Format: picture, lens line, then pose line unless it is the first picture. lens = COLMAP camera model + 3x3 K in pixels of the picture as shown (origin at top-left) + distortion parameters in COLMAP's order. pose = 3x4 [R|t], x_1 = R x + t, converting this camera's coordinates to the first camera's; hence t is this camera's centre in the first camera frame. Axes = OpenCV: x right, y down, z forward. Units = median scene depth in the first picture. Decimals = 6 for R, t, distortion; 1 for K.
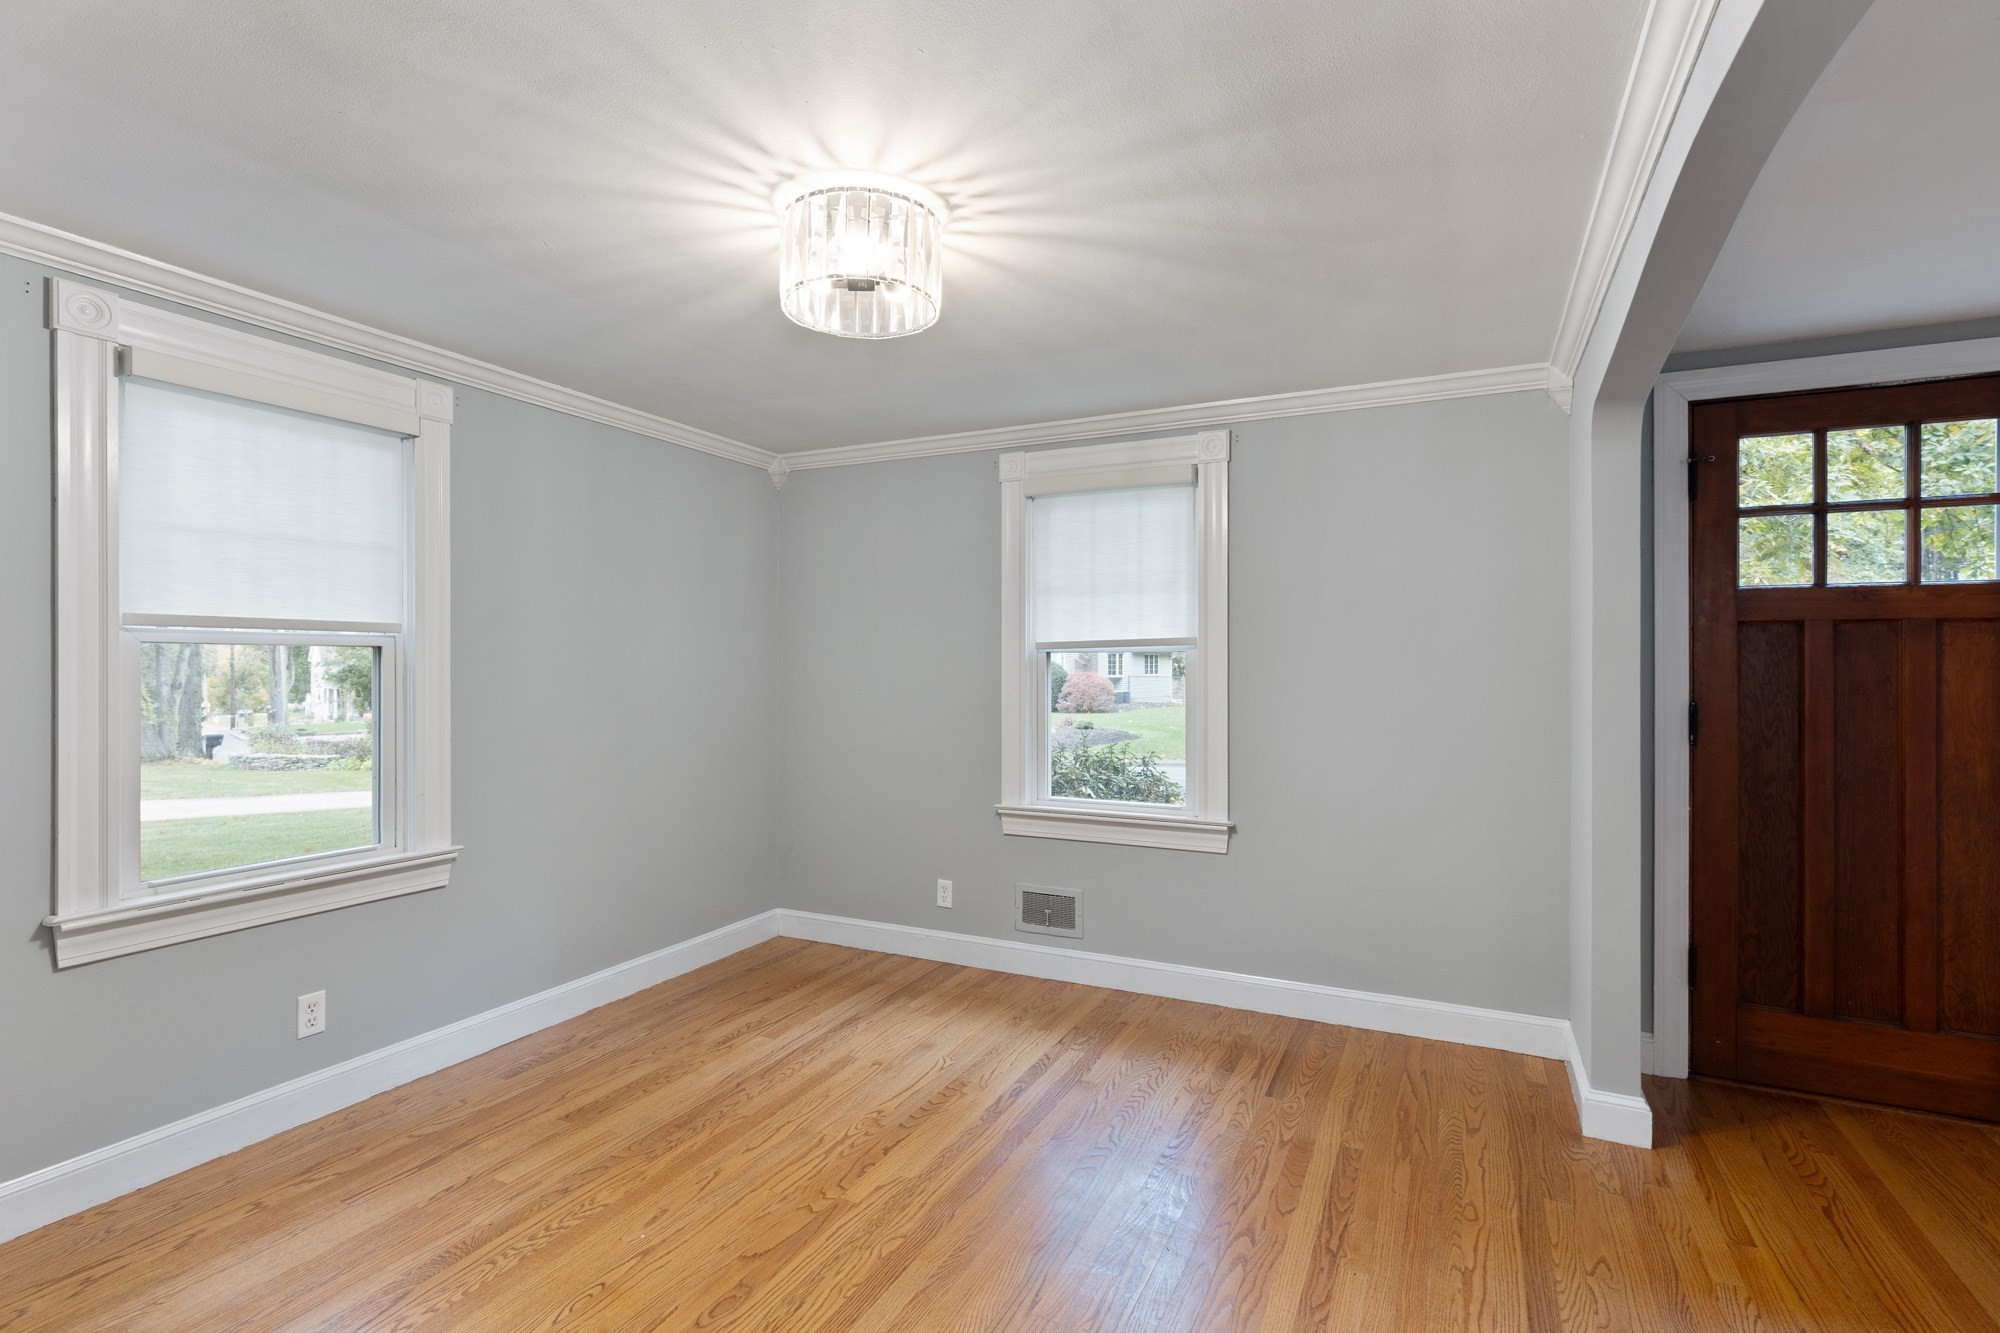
lens RADIAL K [[938.4, 0, 998.8], [0, 938.4, 665.9], [0, 0, 1]] dist [-0.002375, -0.000226]
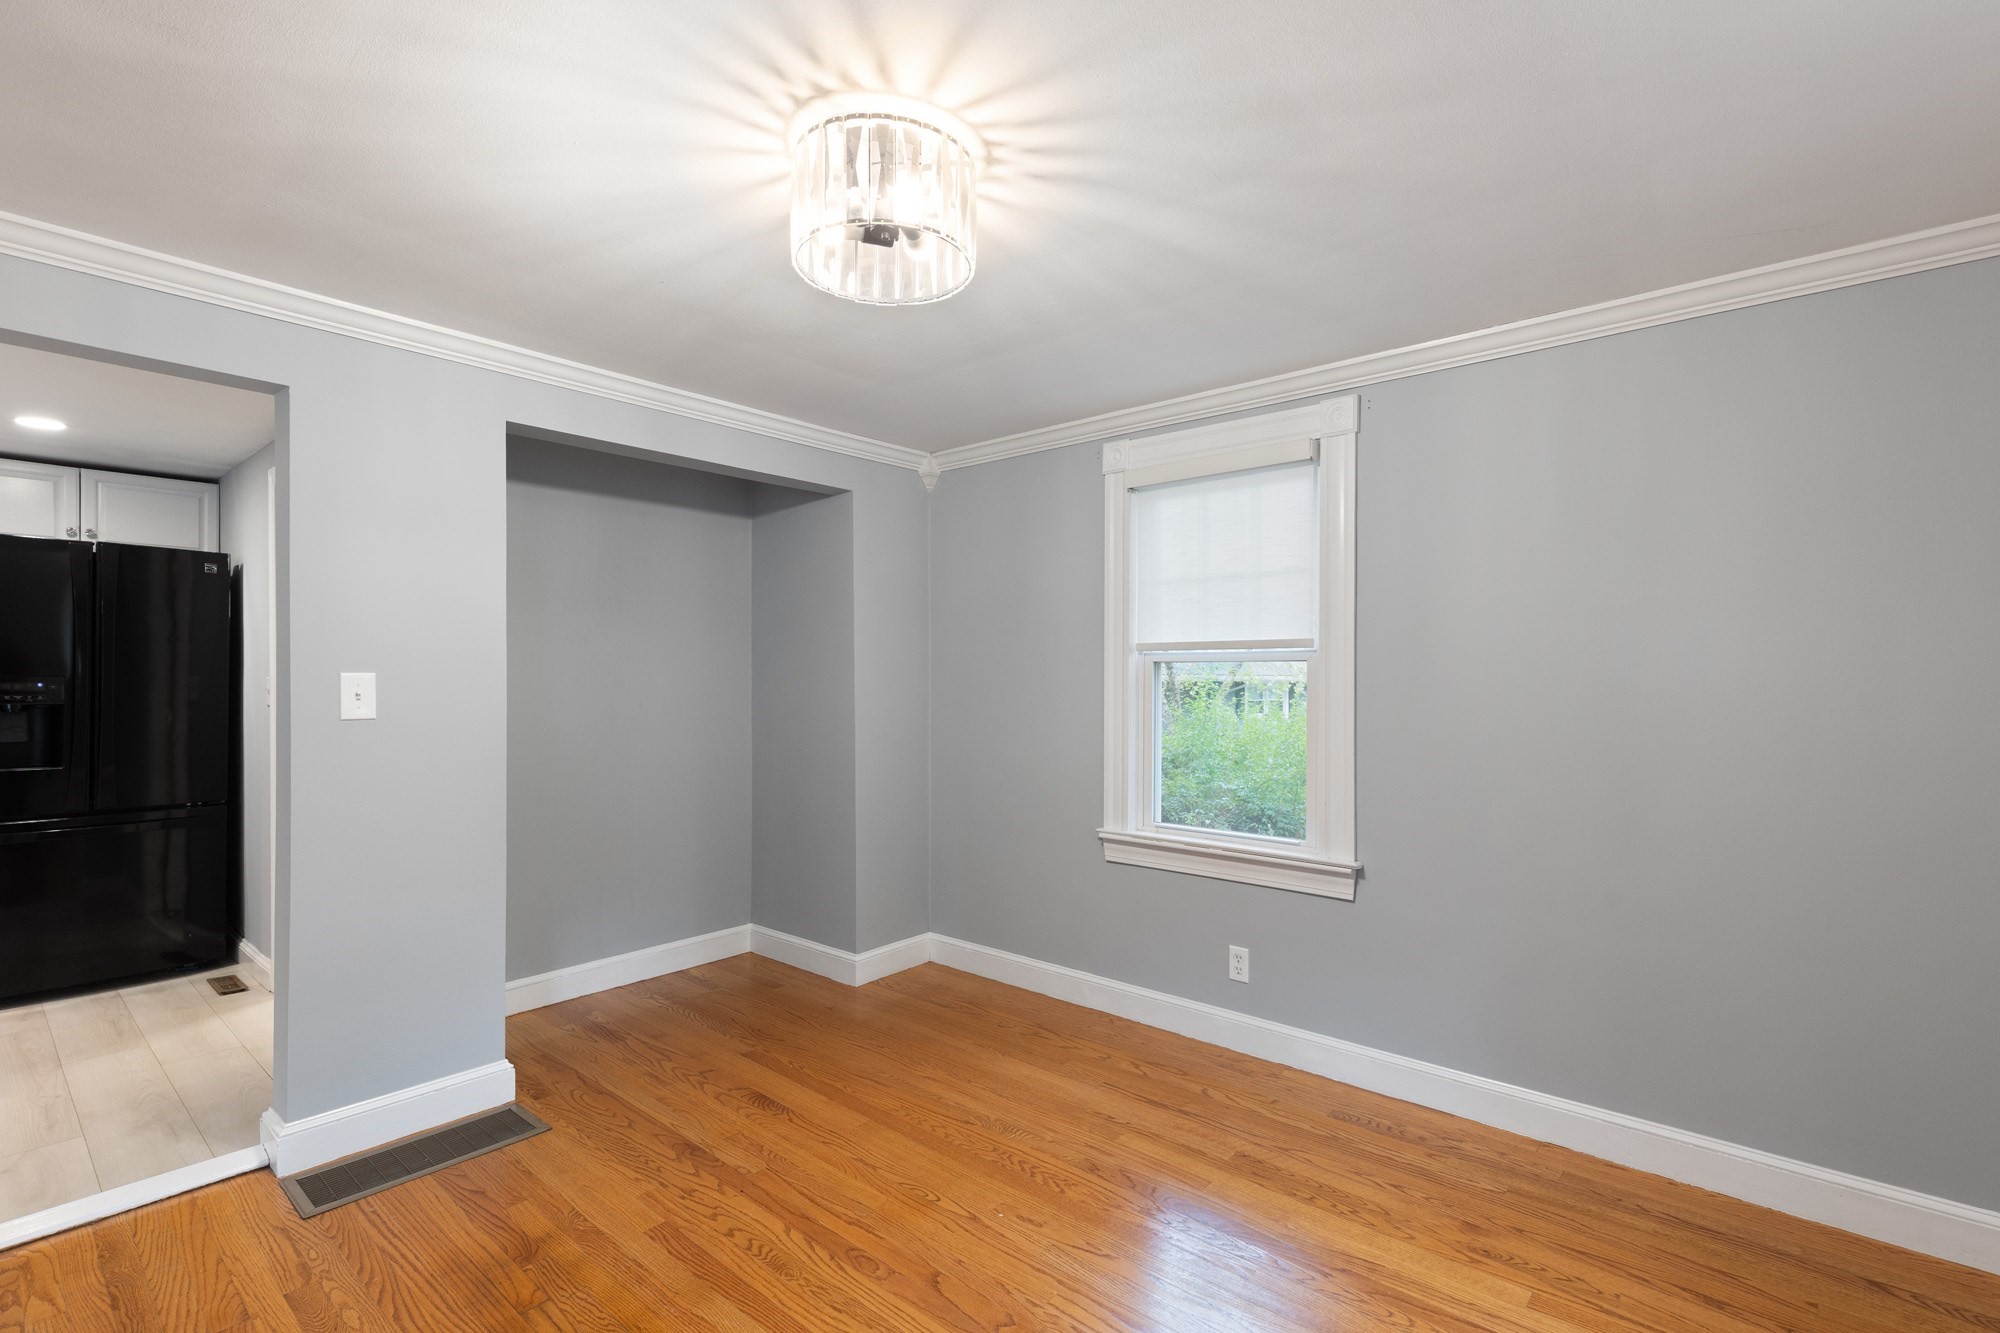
lens RADIAL K [[905.1, 0, 1000.3], [0, 905.1, 679.0], [0, 0, 1]] dist [0.002885, 0.000278]
pose [[-0.250091, -0.001003, -0.968222, 0.466369], [-0.005427, 0.999985, 0.000365, 0.002696], [0.968207, 0.005346, -0.250093, 0.956285]]
